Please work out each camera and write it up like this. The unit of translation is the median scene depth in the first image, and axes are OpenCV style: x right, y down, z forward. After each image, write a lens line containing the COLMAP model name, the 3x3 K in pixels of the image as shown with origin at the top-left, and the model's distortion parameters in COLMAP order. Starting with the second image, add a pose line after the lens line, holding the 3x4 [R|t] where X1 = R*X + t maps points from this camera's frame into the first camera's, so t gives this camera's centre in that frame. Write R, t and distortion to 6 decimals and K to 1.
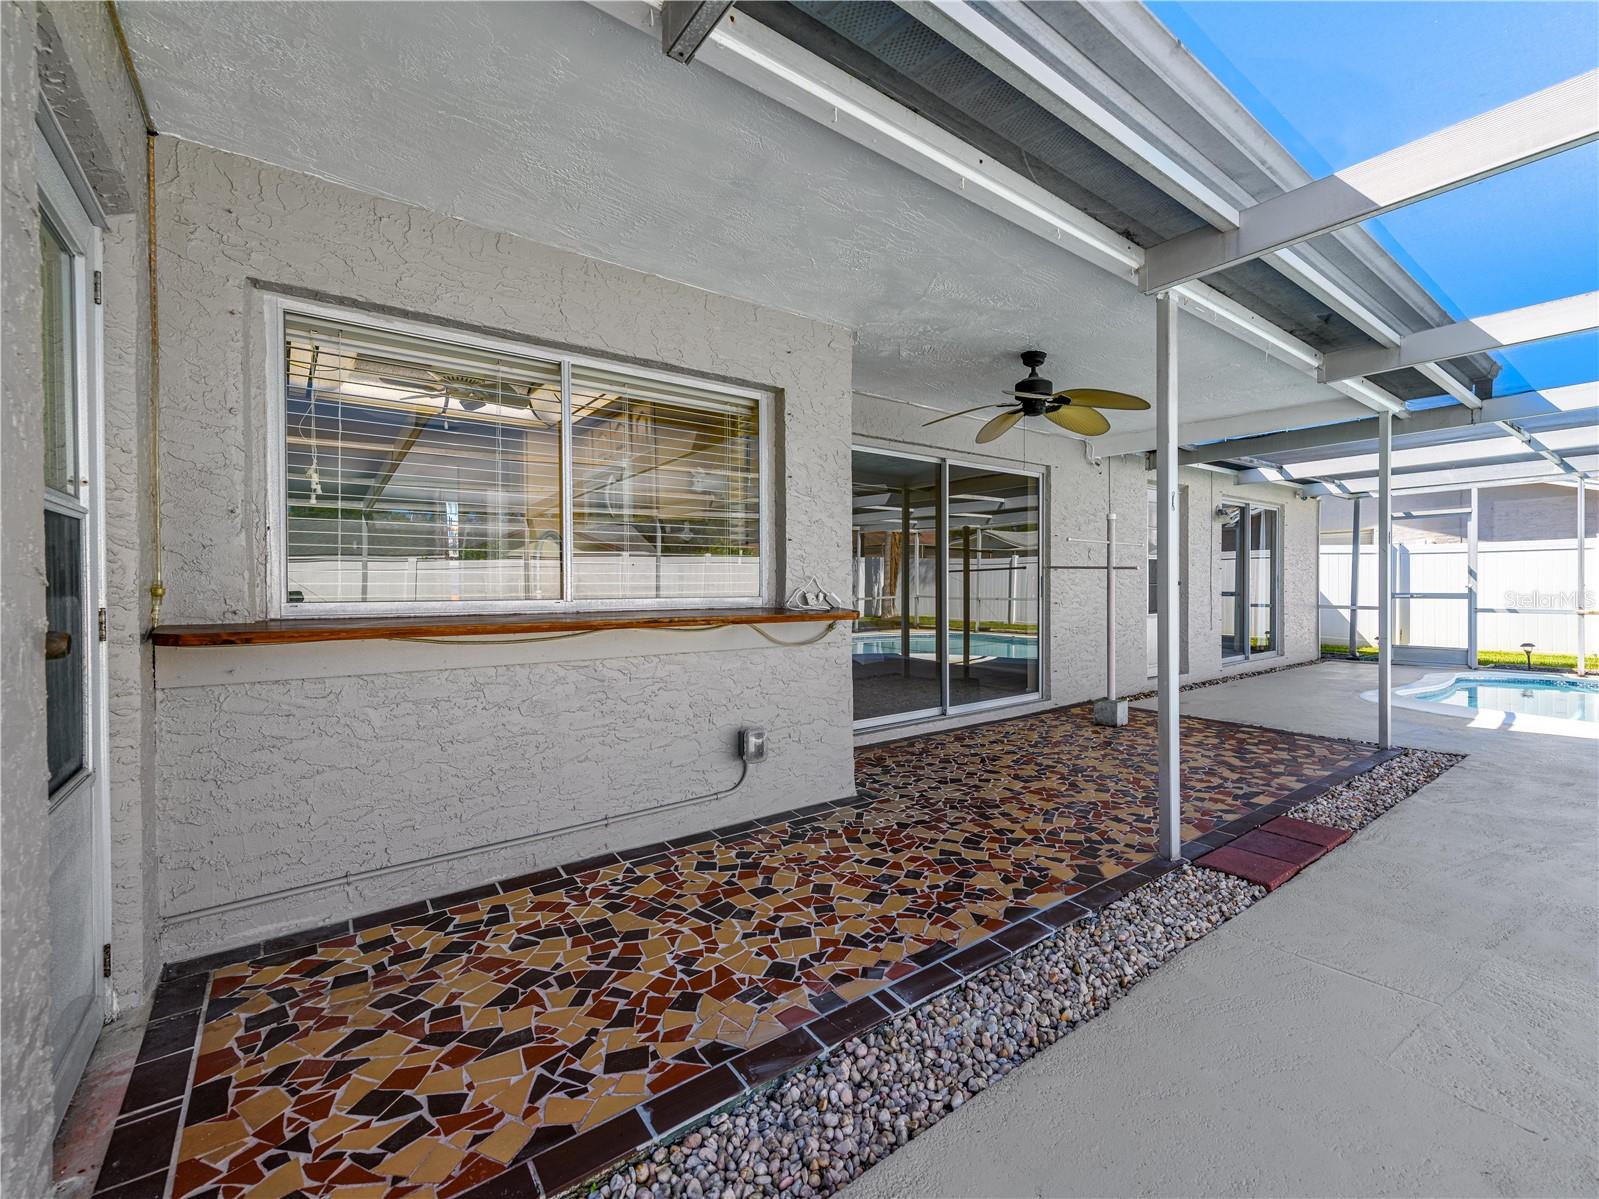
lens RADIAL K [[692.8, 0, 870.8], [0, 692.8, 593.2], [0, 0, 1]] dist [0.001973, -0.000382]
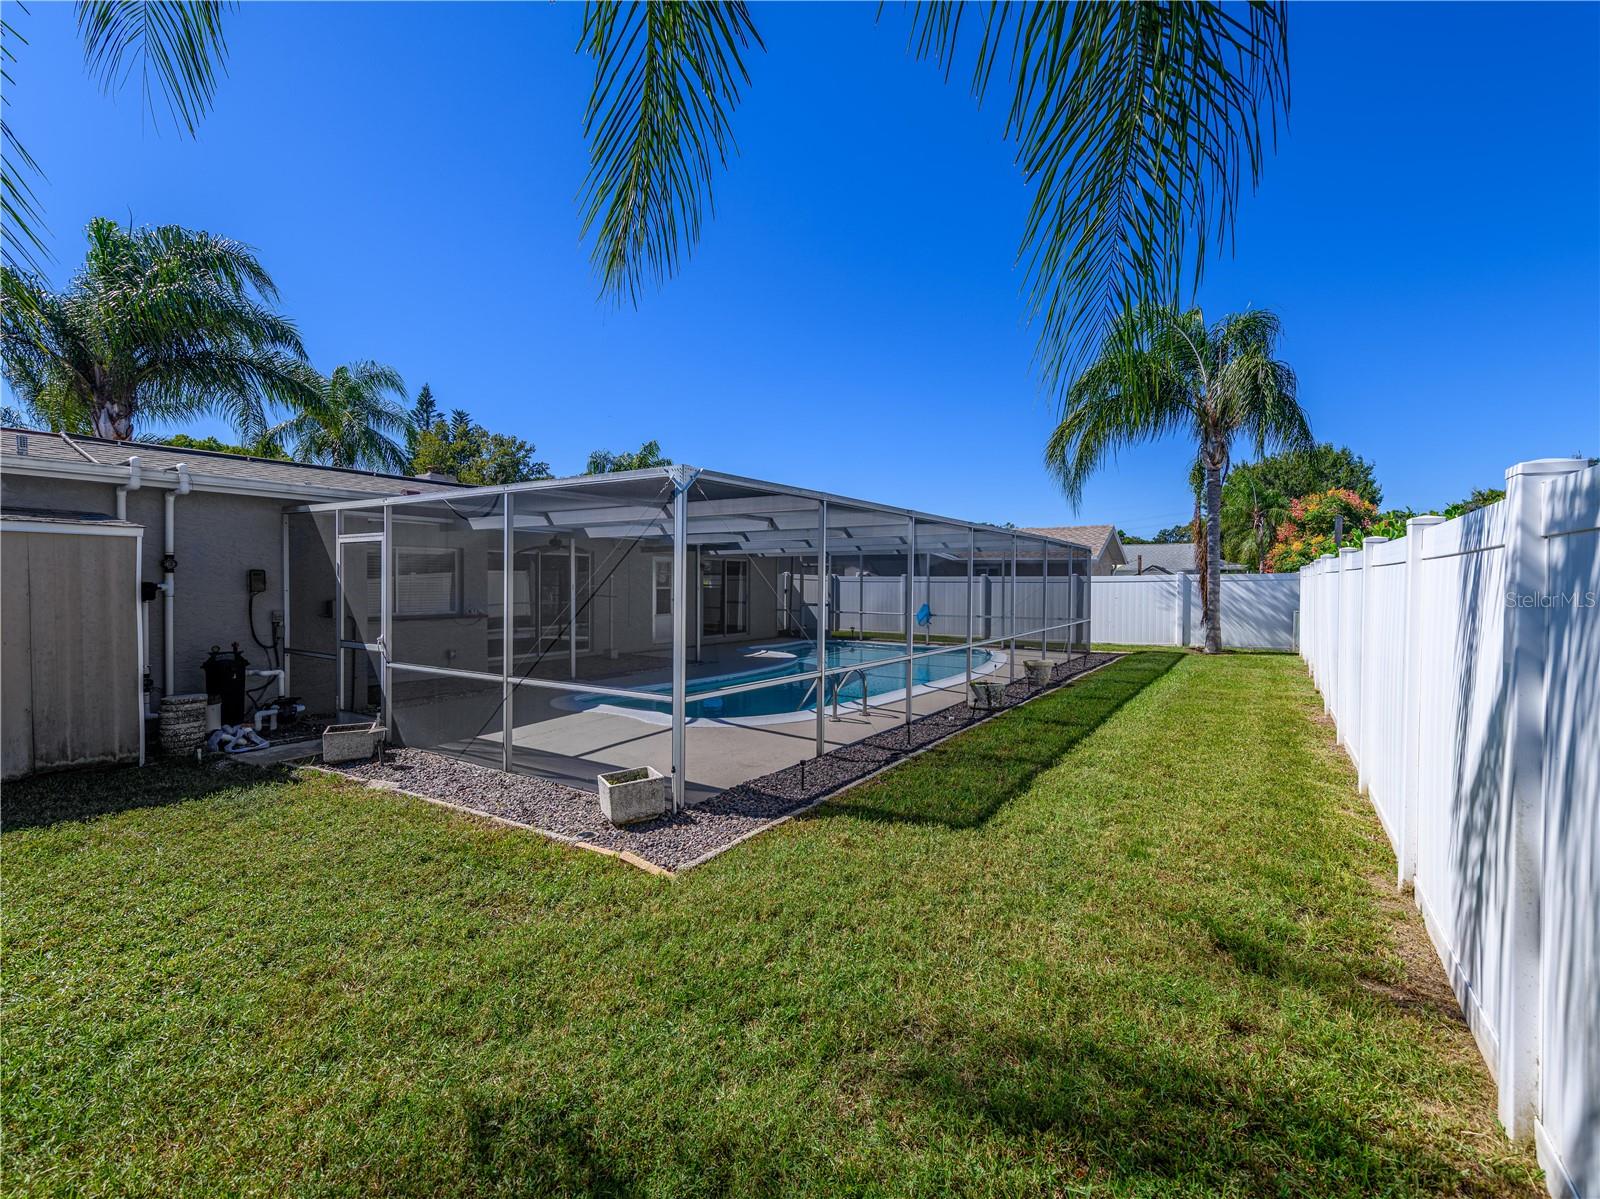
lens RADIAL K [[706.0, 0, 797.1], [0, 706.0, 588.5], [0, 0, 1]] dist [0.008791, -0.000082]
pose [[0.956862, 0.005612, 0.290490, 0.529883], [-0.005147, 0.999984, -0.002365, -0.128789], [-0.290499, 0.000768, 0.956875, -3.412335]]
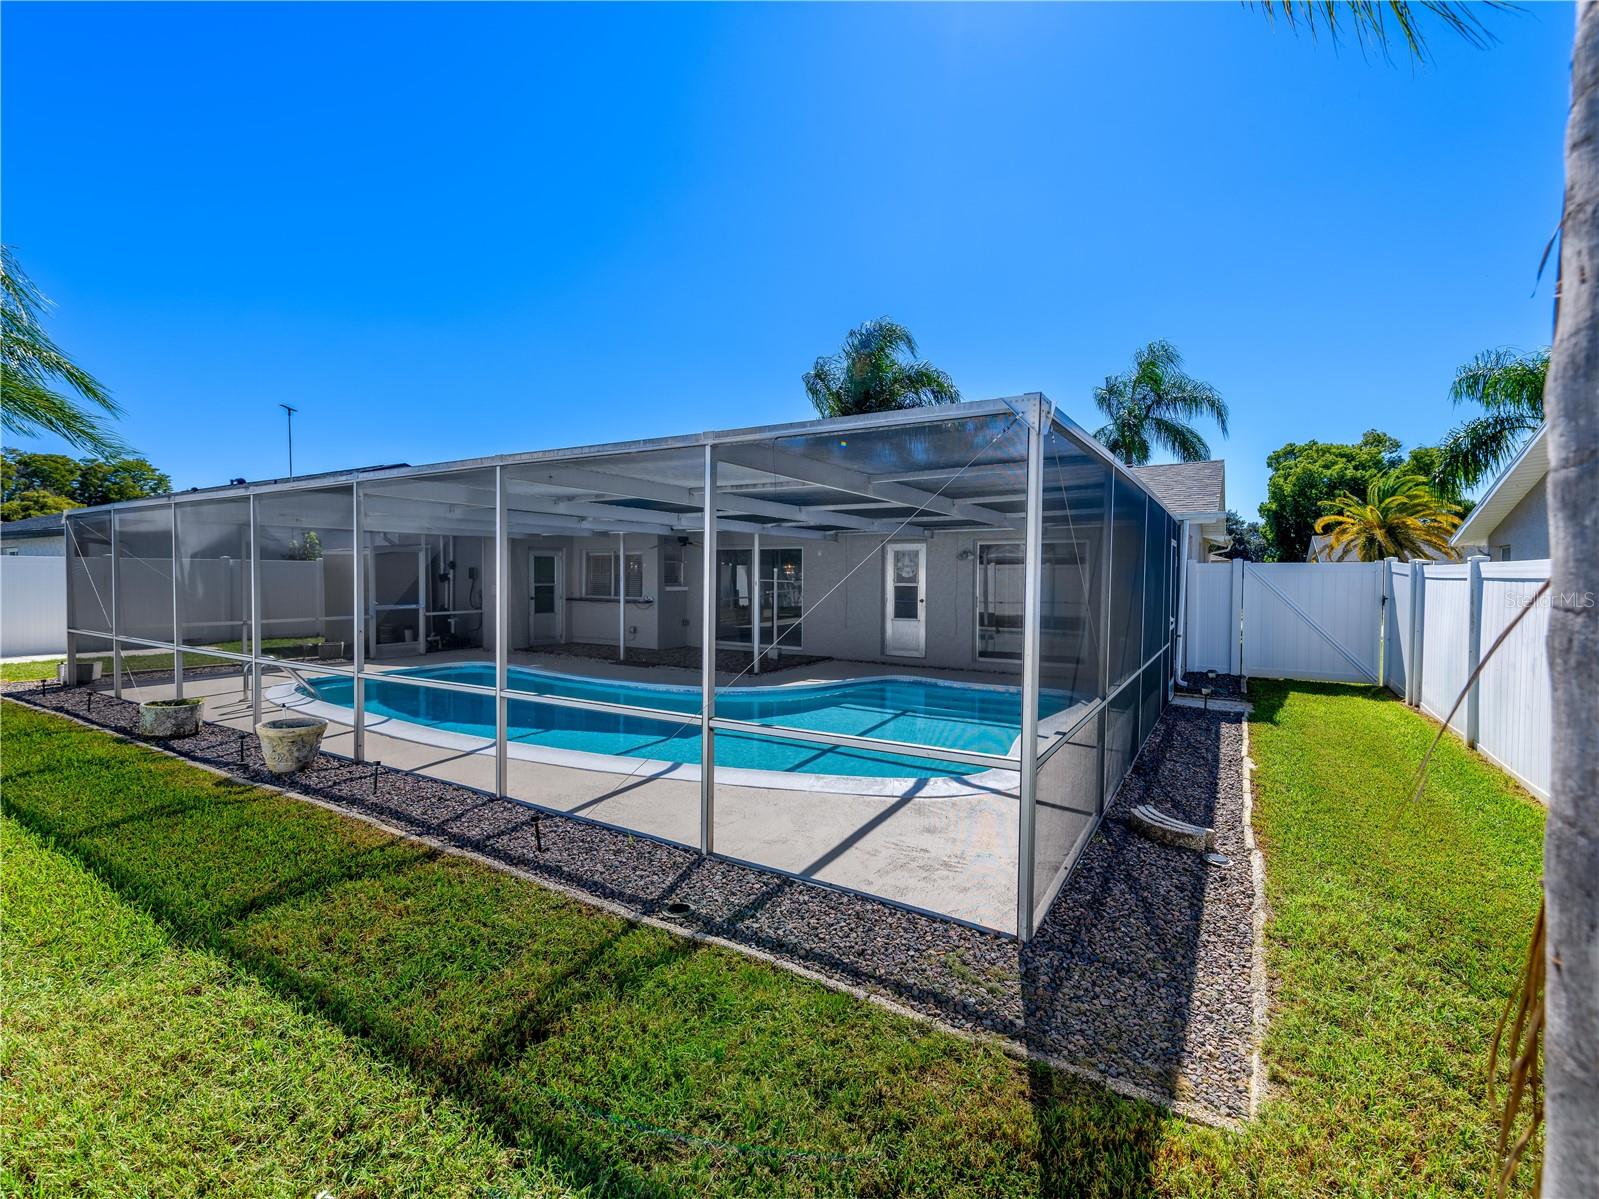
lens RADIAL K [[705.6, 0, 796.6], [0, 705.6, 588.5], [0, 0, 1]] dist [0.008791, -0.000082]
pose [[0.318521, 0.036325, -0.947220, 5.545625], [-0.015351, 0.999332, 0.033162, -0.270458], [0.947792, 0.003978, 0.318866, 0.651155]]
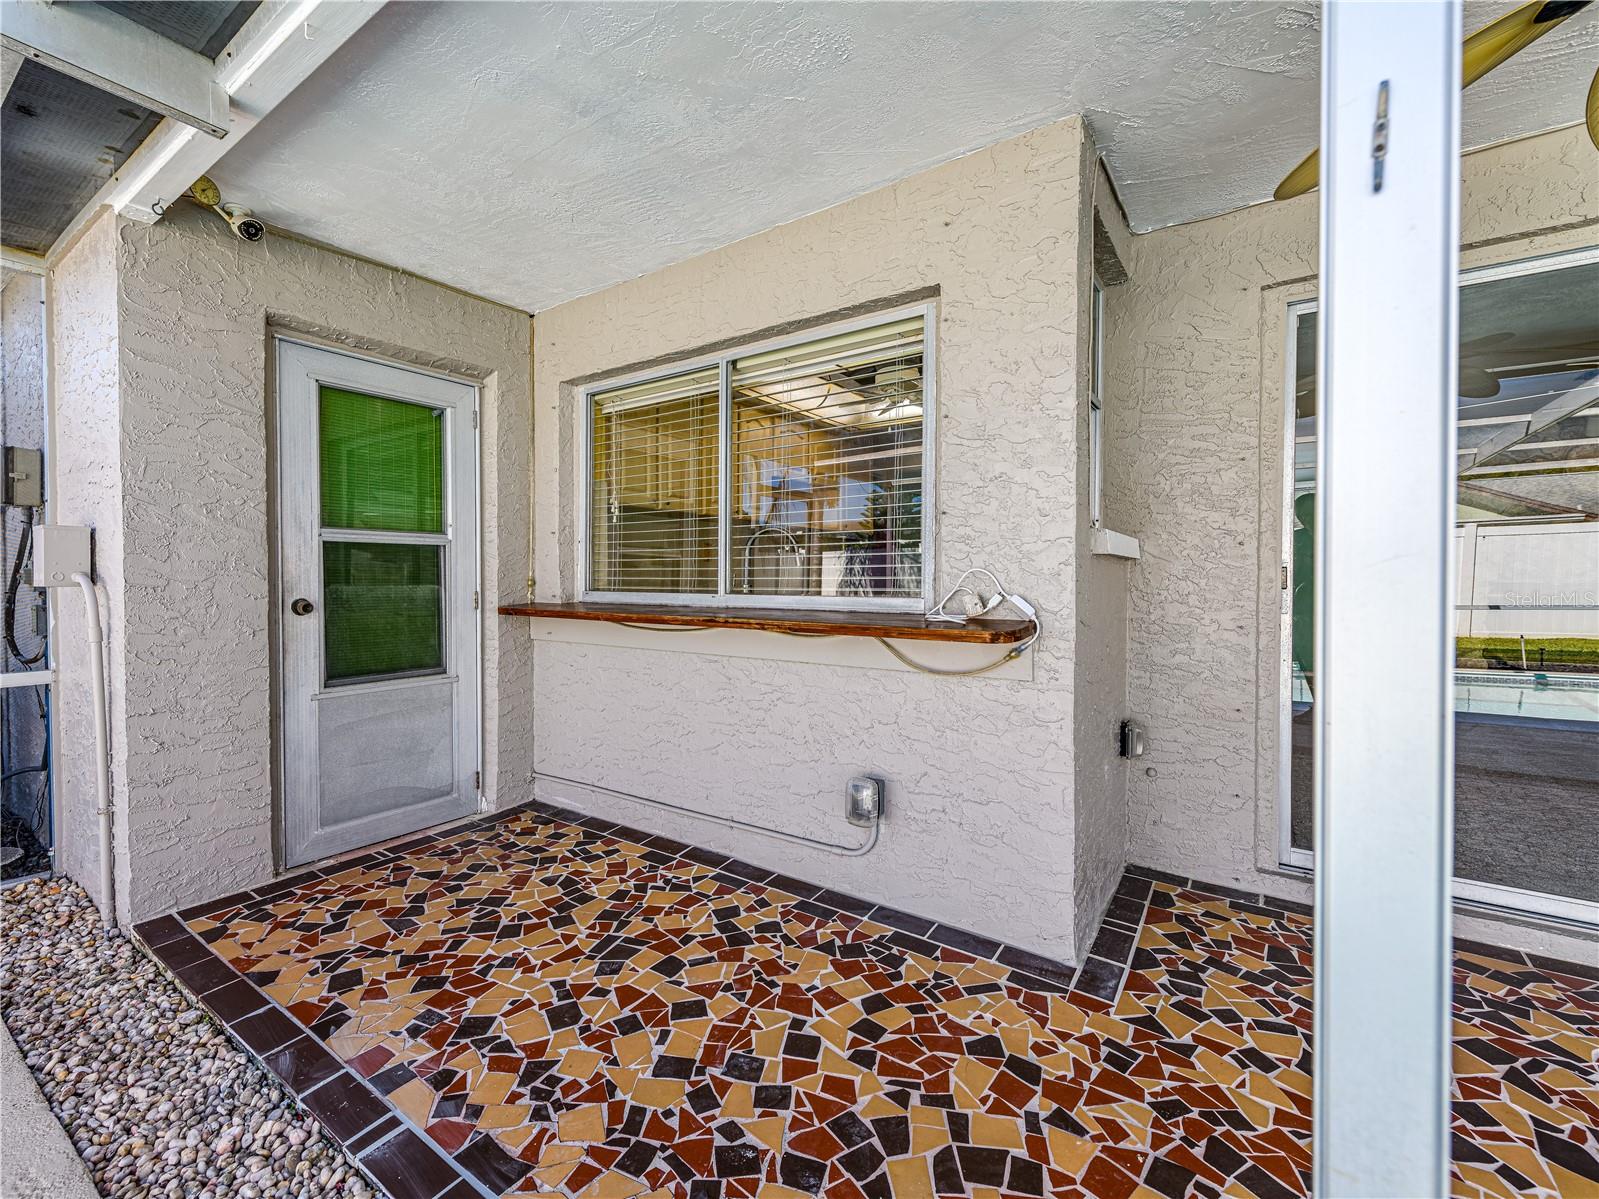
lens RADIAL K [[705.6, 0, 796.6], [0, 705.6, 588.5], [0, 0, 1]] dist [0.008791, -0.000082]
pose [[0.261872, 0.023493, -0.964817, 0.632044], [-0.011549, 0.999708, 0.021208, -0.023665], [0.965034, 0.005589, 0.262067, 0.884077]]
